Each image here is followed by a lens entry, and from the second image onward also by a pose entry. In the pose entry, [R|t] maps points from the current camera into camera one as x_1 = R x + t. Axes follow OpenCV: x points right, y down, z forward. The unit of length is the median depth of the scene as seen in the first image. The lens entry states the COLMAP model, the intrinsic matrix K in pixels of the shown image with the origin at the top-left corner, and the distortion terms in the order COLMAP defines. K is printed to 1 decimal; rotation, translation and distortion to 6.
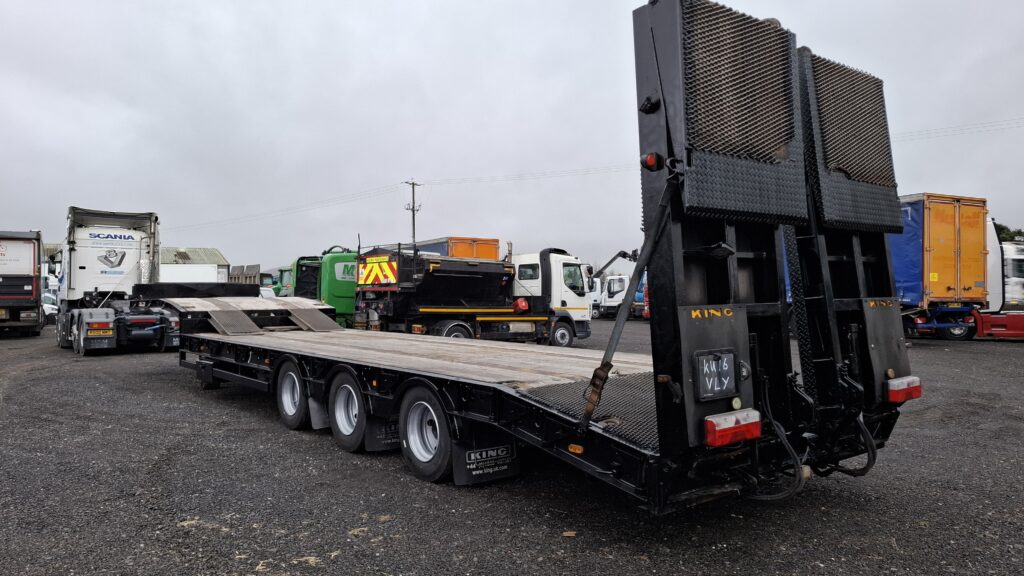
lens RADIAL K [[698.5, 0, 510.1], [0, 698.5, 292.4], [0, 0, 1]] dist [0.079510, -0.090747]
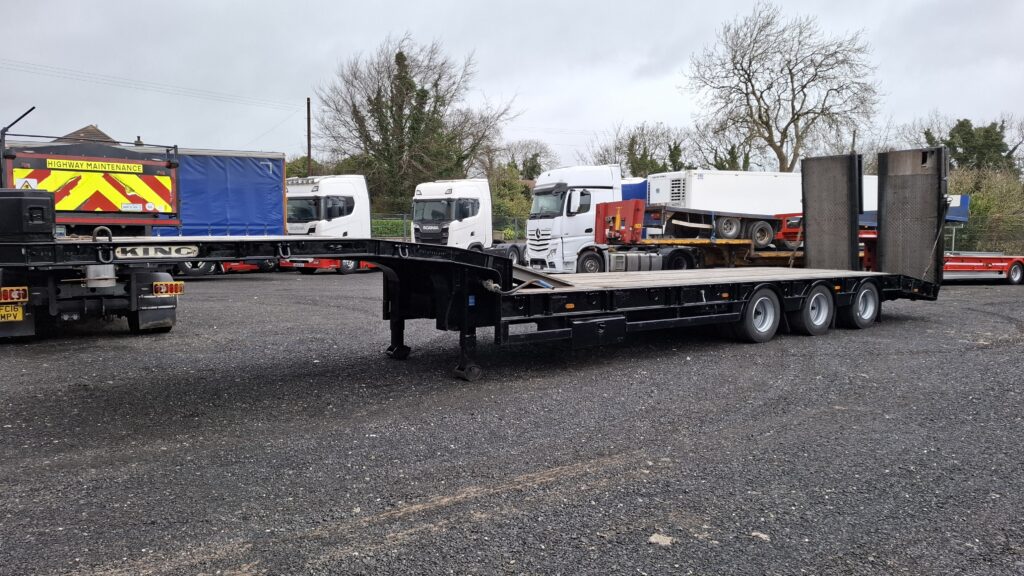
lens RADIAL K [[698.5, 0, 510.1], [0, 698.5, 292.4], [0, 0, 1]] dist [0.079510, -0.090747]
pose [[0.019238, -0.074786, 0.997014, -0.743625], [-0.008383, 0.997151, 0.074958, 0.006517], [-0.999780, -0.009800, 0.018557, 0.680187]]
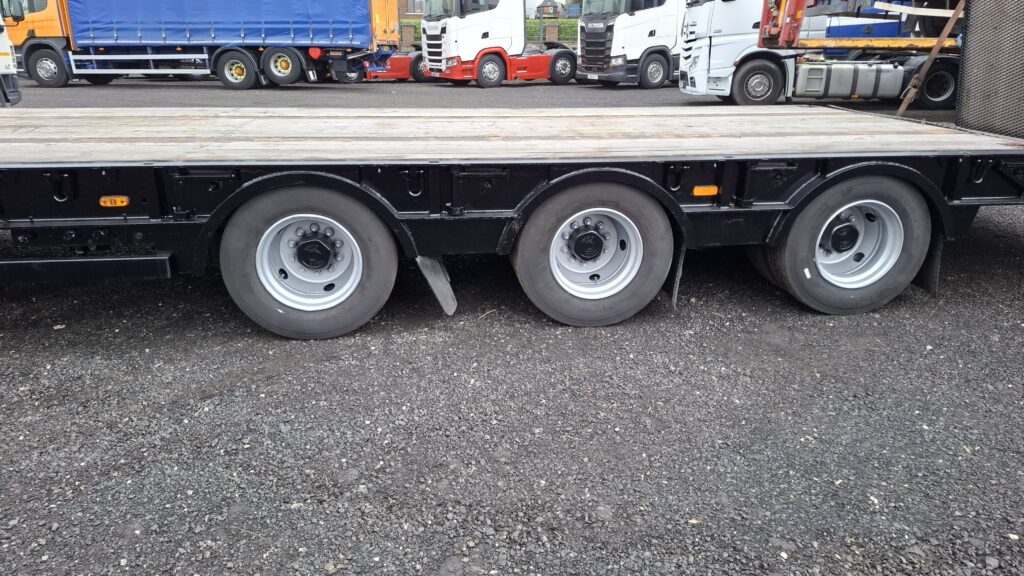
lens RADIAL K [[698.5, 0, 510.1], [0, 698.5, 292.4], [0, 0, 1]] dist [0.079510, -0.090747]
pose [[0.500555, -0.286582, 0.816894, -0.290708], [-0.009534, 0.941735, 0.336221, 0.006269], [-0.865652, -0.176085, 0.468658, 0.329993]]
